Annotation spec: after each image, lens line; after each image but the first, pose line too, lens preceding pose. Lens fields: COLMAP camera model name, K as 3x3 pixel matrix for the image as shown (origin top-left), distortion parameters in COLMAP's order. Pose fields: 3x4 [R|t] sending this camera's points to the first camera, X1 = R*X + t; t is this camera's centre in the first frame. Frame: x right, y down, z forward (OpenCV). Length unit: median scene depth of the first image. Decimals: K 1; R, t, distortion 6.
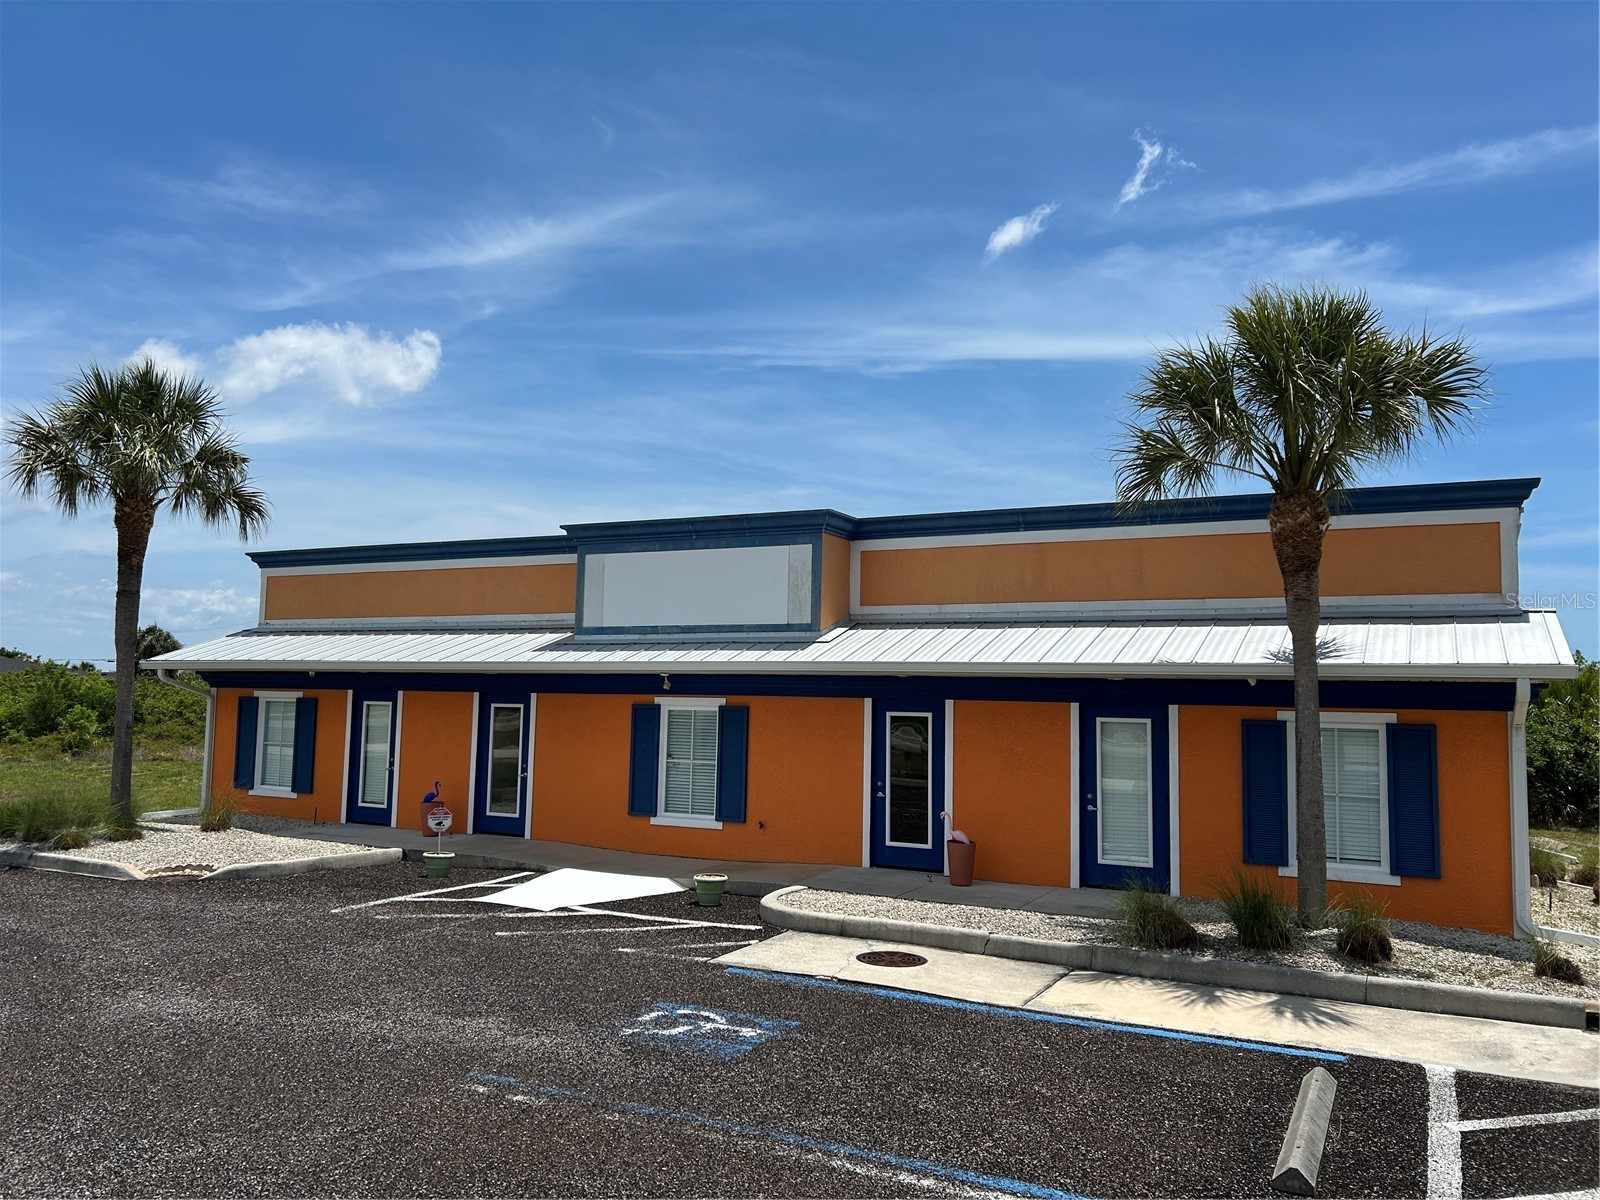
lens RADIAL K [[1173.4, 0, 834.0], [0, 1173.4, 623.6], [0, 0, 1]] dist [0.046222, -0.045926]
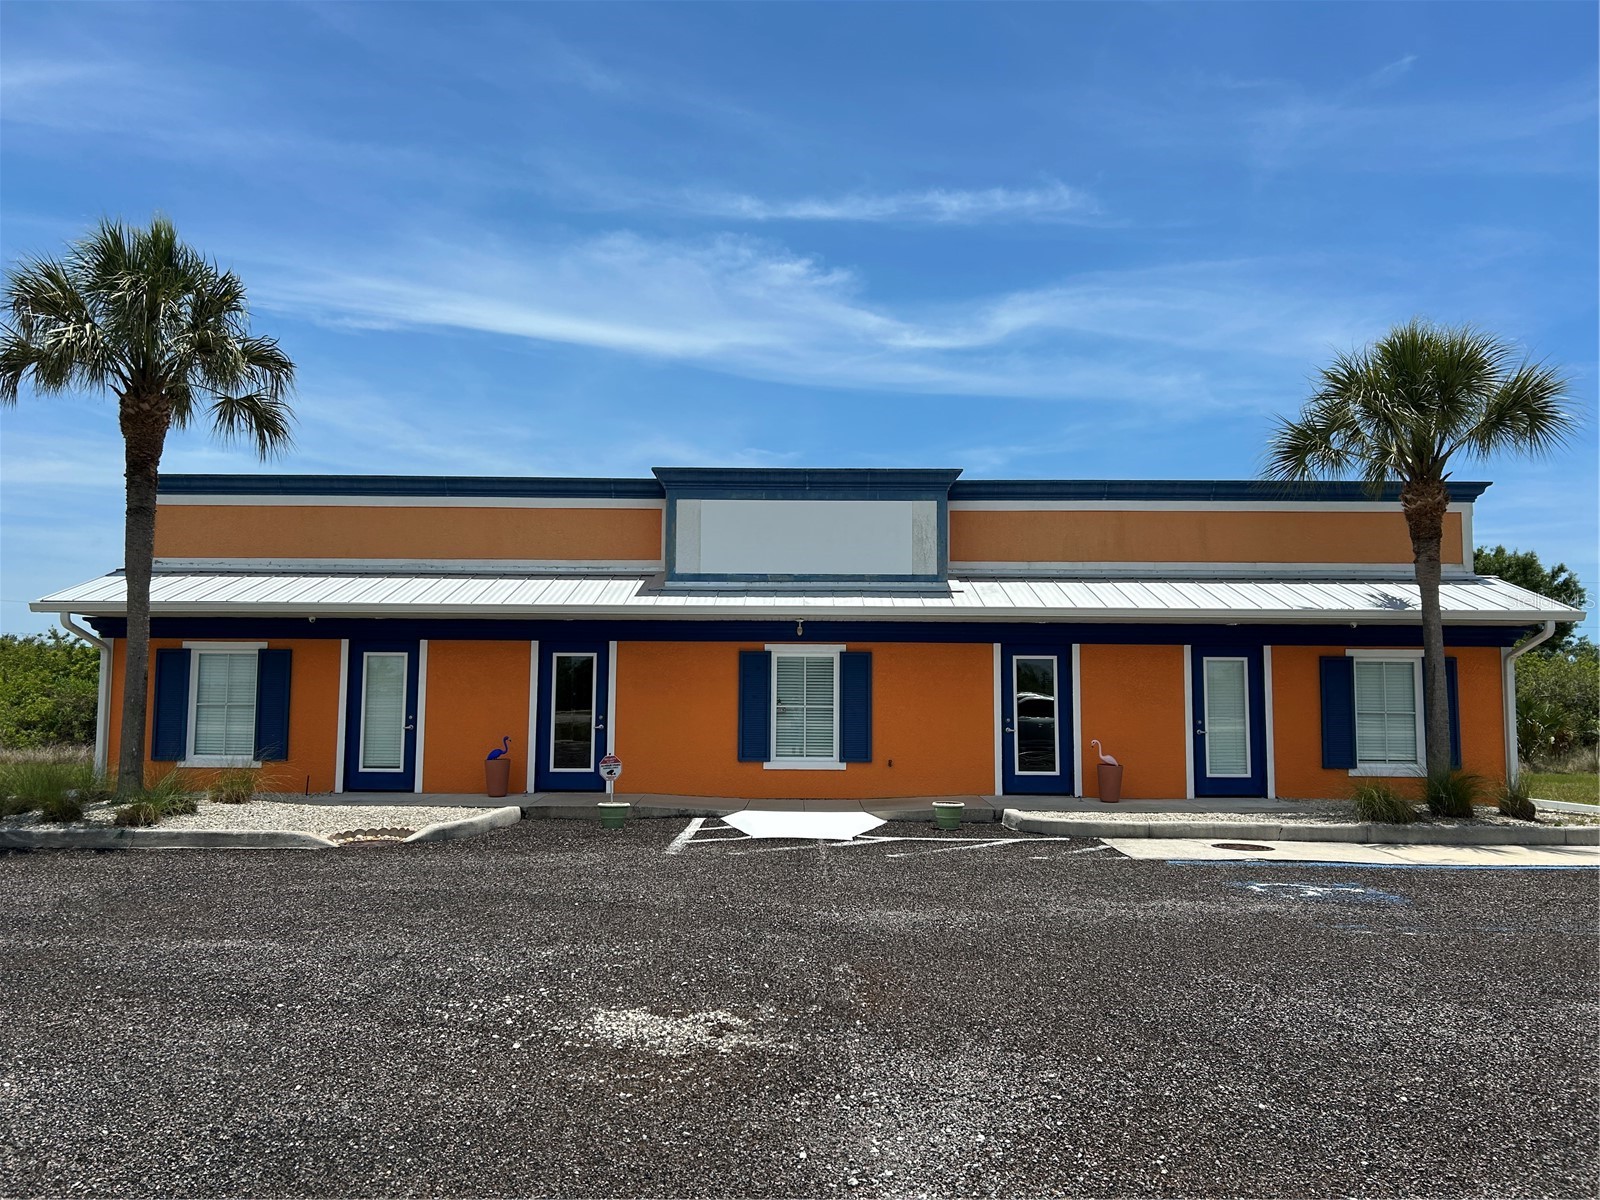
lens RADIAL K [[1173.4, 0, 822.3], [0, 1173.4, 651.4], [0, 0, 1]] dist [0.046222, -0.045926]
pose [[0.895127, 0.003332, 0.445799, -0.527262], [-0.019433, 0.999313, 0.031550, 0.033632], [-0.445388, -0.036904, 0.894577, 0.071633]]
